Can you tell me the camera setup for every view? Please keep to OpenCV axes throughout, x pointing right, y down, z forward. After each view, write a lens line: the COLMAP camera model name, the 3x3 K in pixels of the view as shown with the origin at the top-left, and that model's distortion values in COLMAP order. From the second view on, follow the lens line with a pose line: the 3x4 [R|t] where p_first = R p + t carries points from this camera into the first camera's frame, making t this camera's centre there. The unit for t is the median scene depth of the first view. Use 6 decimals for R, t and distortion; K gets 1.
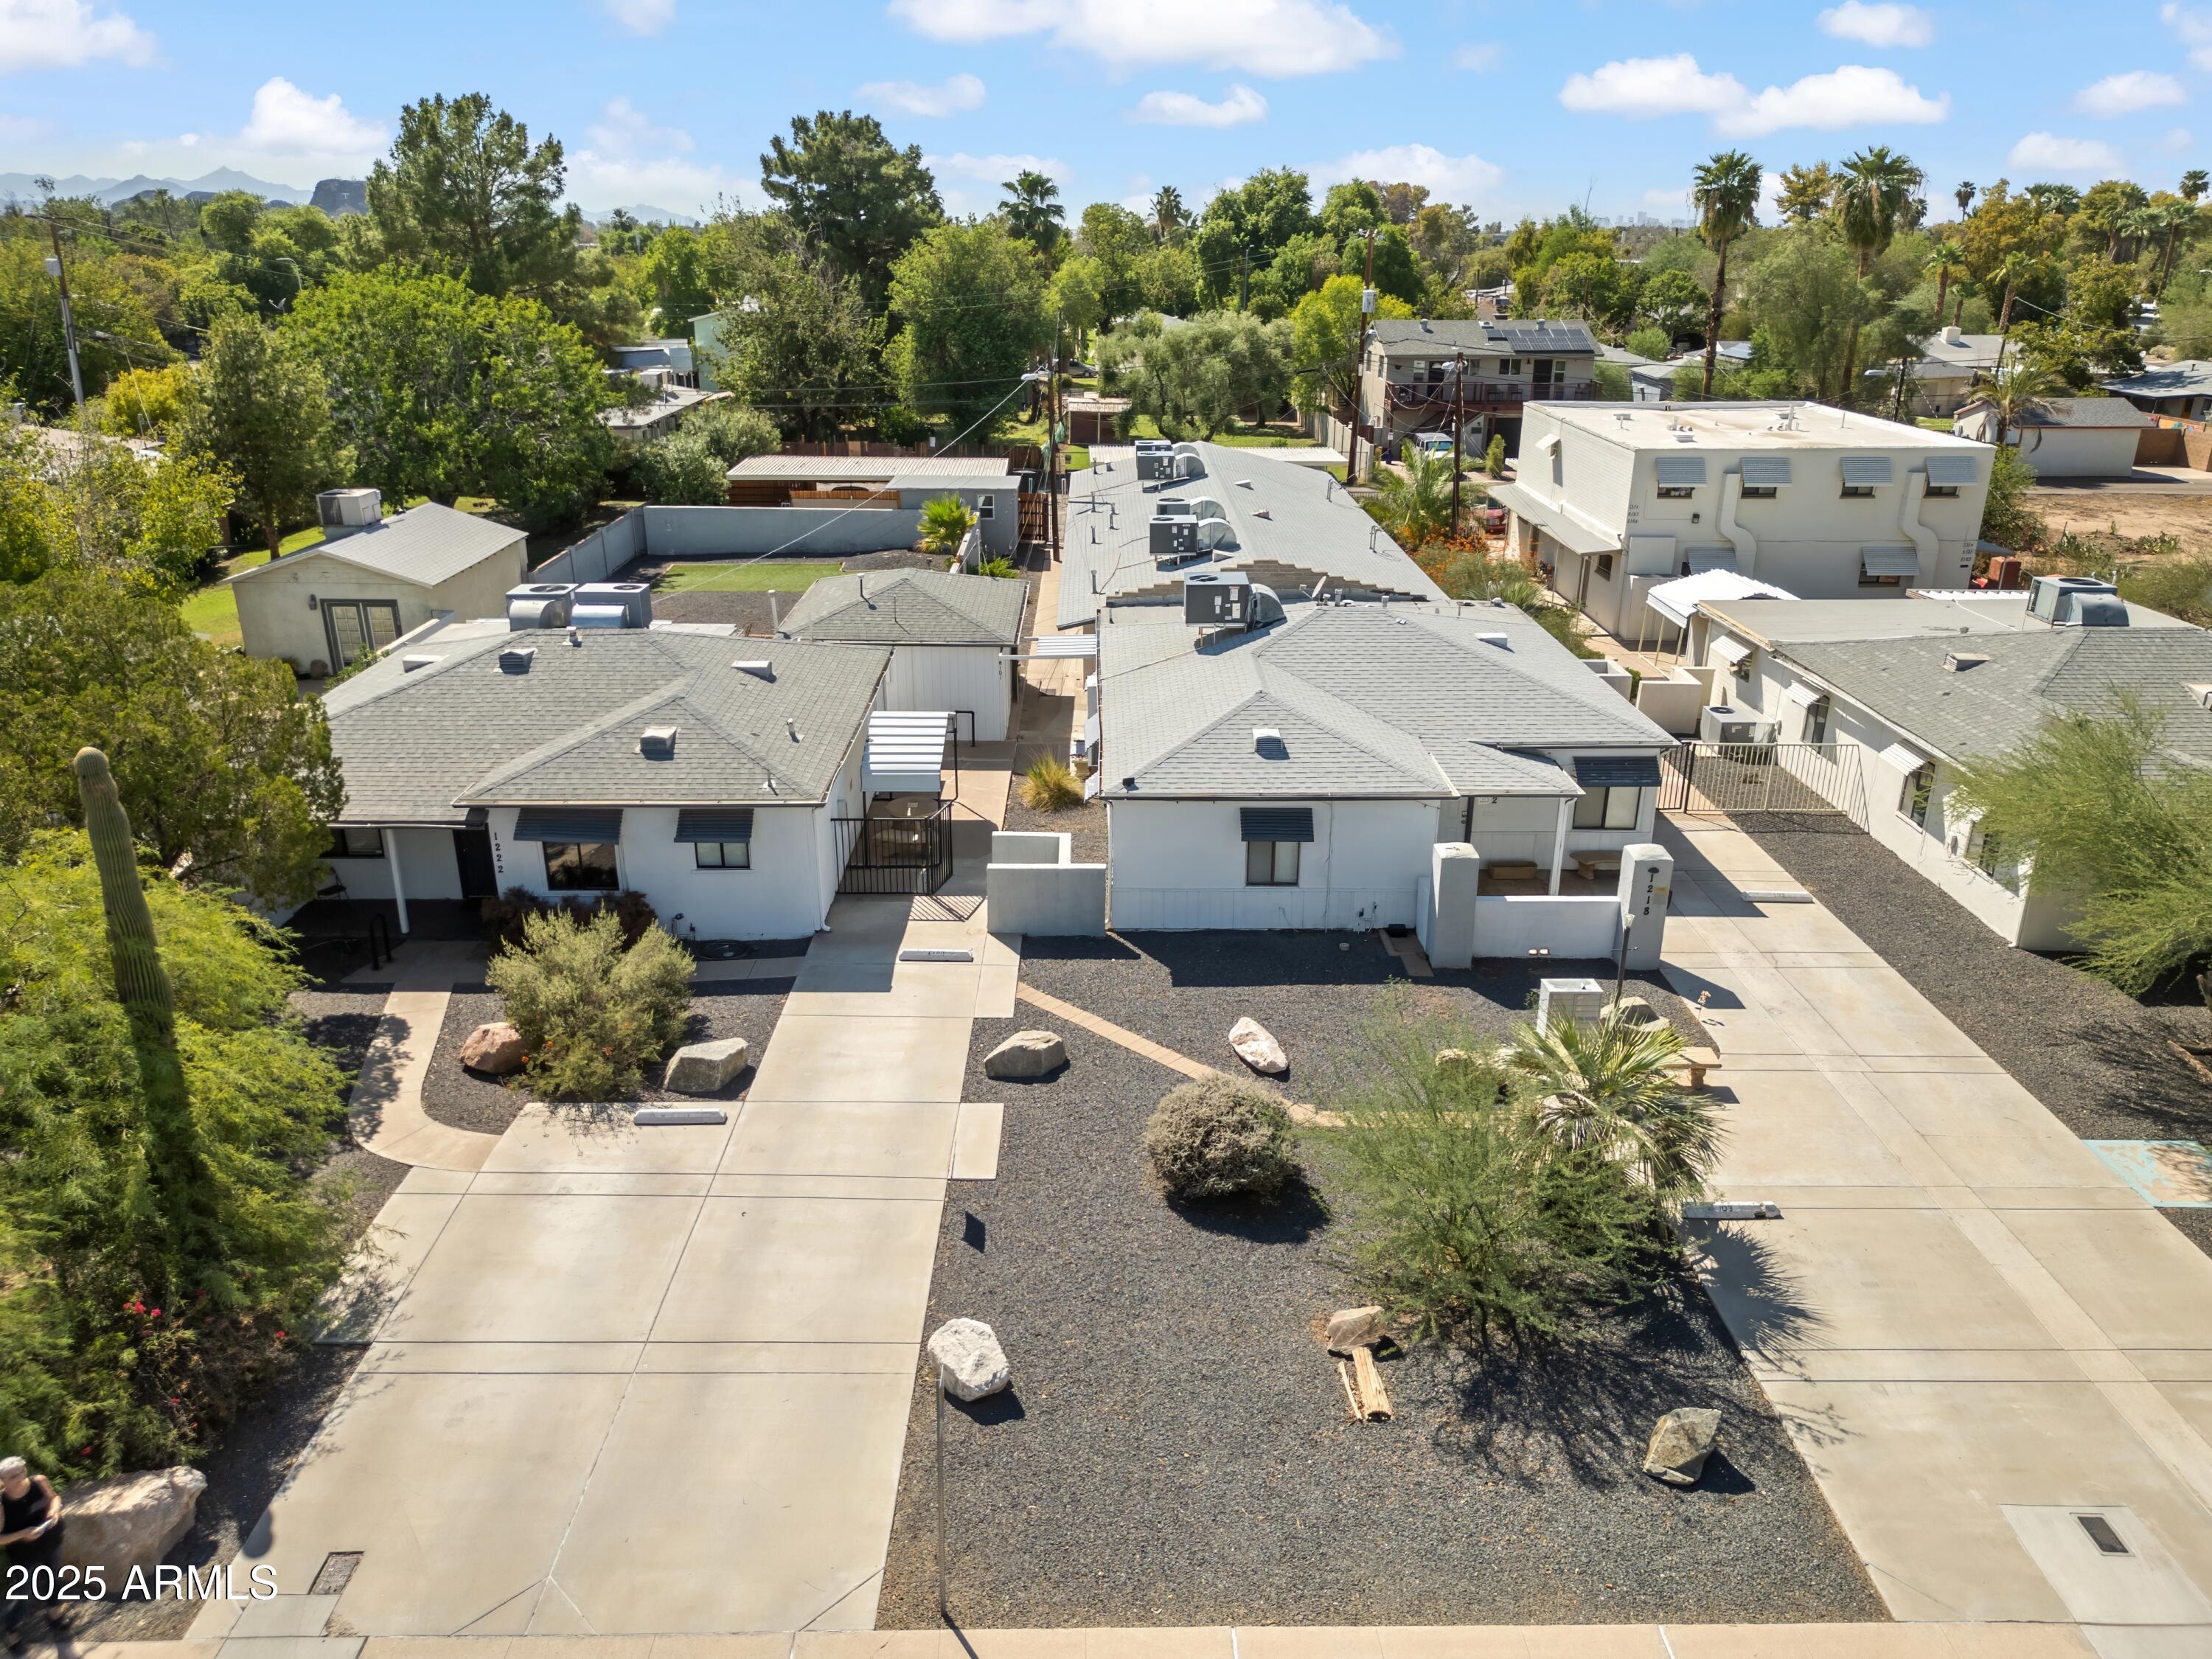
lens RADIAL K [[1548.0, 0, 1109.0], [0, 1548.0, 831.8], [0, 0, 1]] dist [0.085683, -0.100037]
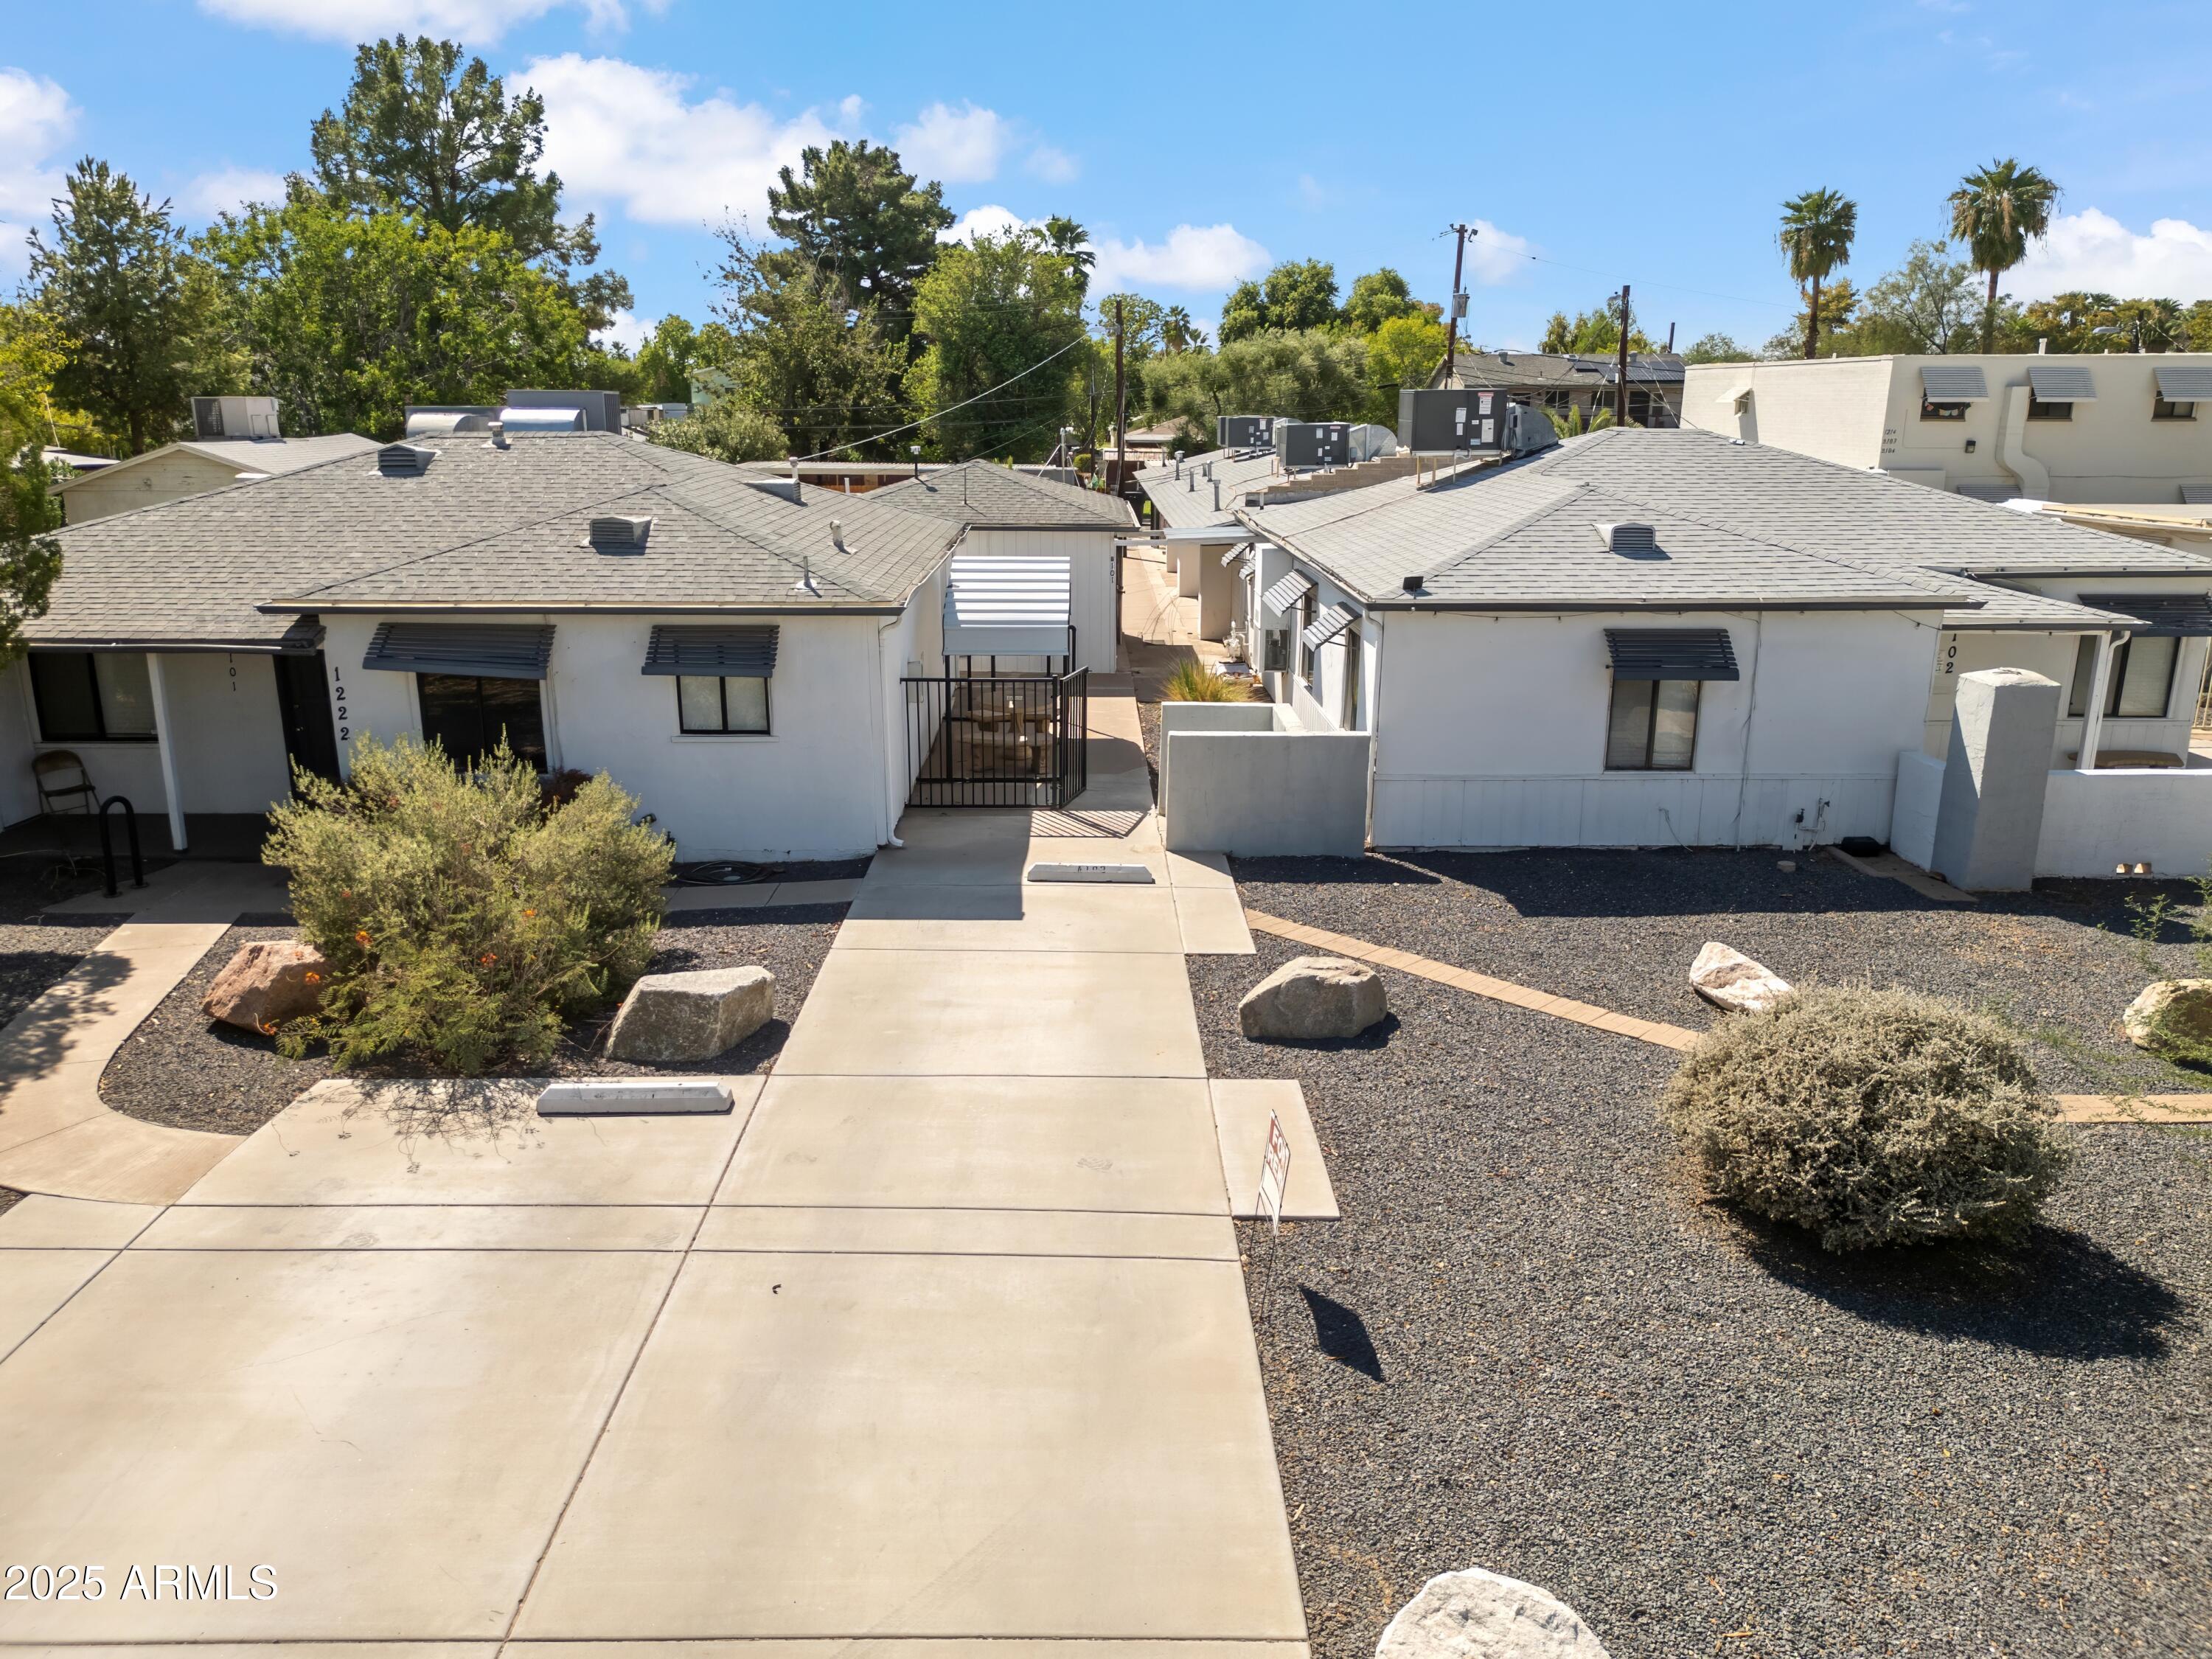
lens RADIAL K [[1569.4, 0, 1106.0], [0, 1569.4, 829.5], [0, 0, 1]] dist [0.055910, -0.050657]
pose [[0.999982, -0.003256, 0.005138, -0.097651], [0.003755, 0.994937, -0.100430, 0.109198], [-0.004785, 0.100448, 0.994931, 0.374762]]
